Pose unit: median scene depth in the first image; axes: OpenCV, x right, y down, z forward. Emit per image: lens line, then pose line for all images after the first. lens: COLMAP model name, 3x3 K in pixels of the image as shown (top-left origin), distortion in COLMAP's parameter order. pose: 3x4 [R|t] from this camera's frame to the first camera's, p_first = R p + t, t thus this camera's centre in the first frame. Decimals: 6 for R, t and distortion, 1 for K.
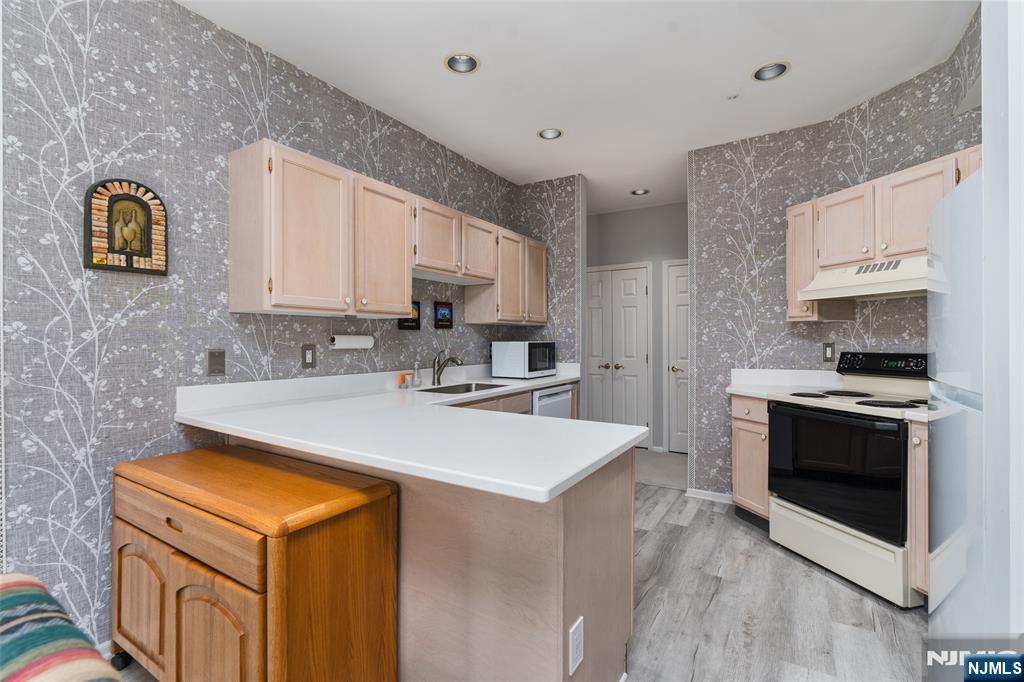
lens RADIAL K [[468.0, 0, 508.4], [0, 468.0, 342.8], [0, 0, 1]] dist [-0.002693, 0.000484]
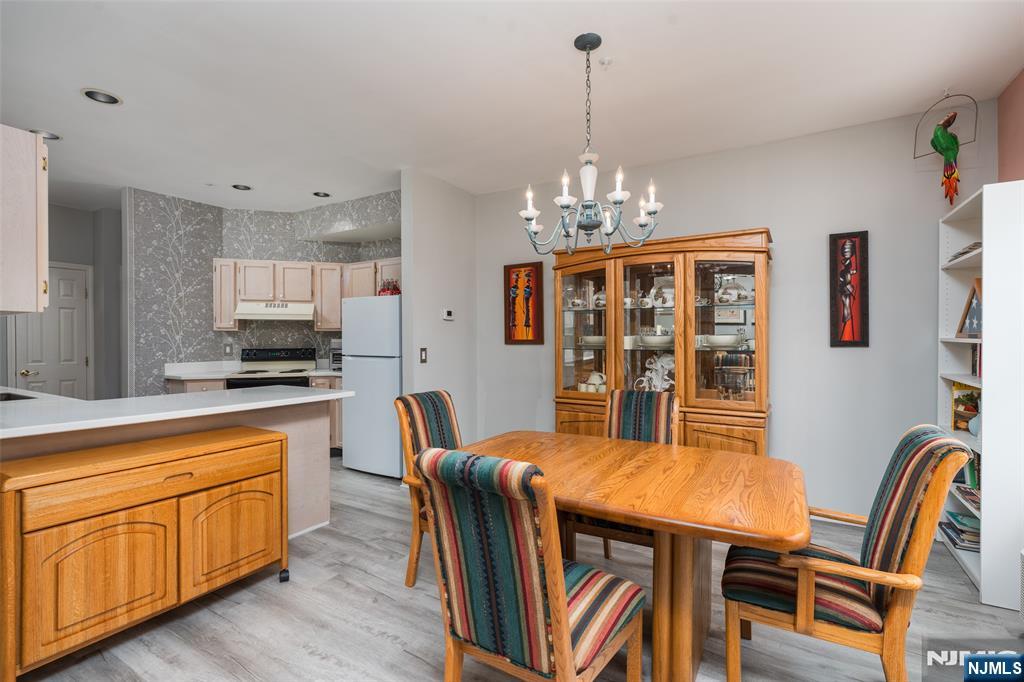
lens RADIAL K [[468.0, 0, 508.0], [0, 468.0, 340.0], [0, 0, 1]] dist [-0.002693, 0.000484]
pose [[-0.027397, 0.000013, 0.999625, -0.919131], [0.006682, 0.999978, 0.000170, -0.006797], [-0.999602, 0.006684, -0.027396, 0.055748]]
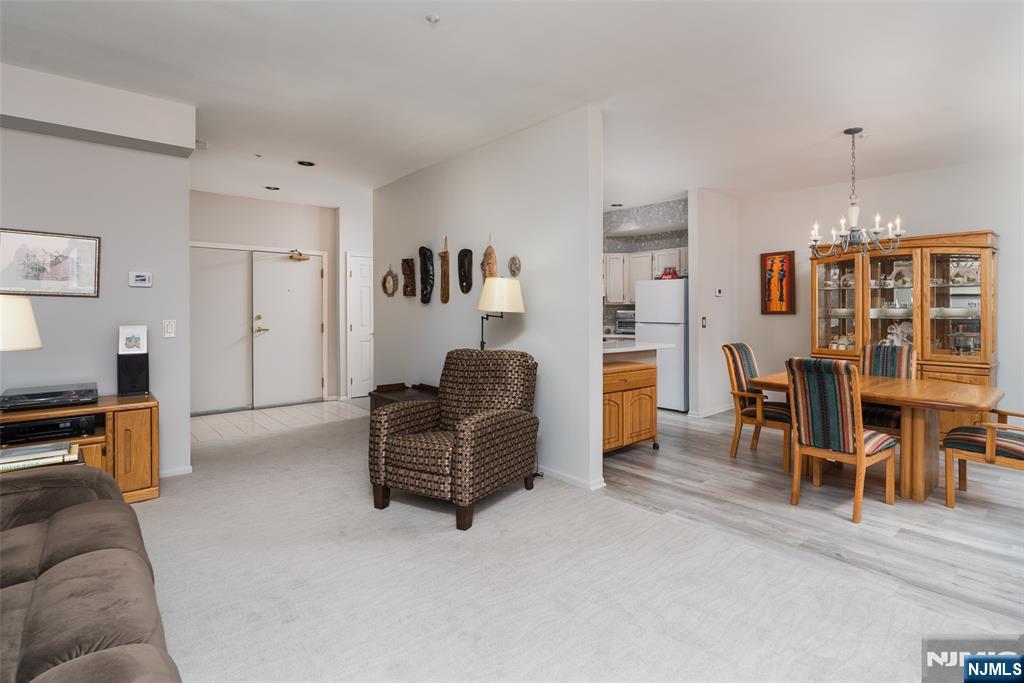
lens RADIAL K [[499.6, 0, 563.4], [0, 499.6, 312.2], [0, 0, 1]] dist [0.006936, -0.000255]
pose [[0.234152, -0.002711, 0.972196, -1.567438], [0.006226, 0.999980, 0.001289, -0.010106], [-0.972180, 0.005751, 0.234164, 0.312165]]
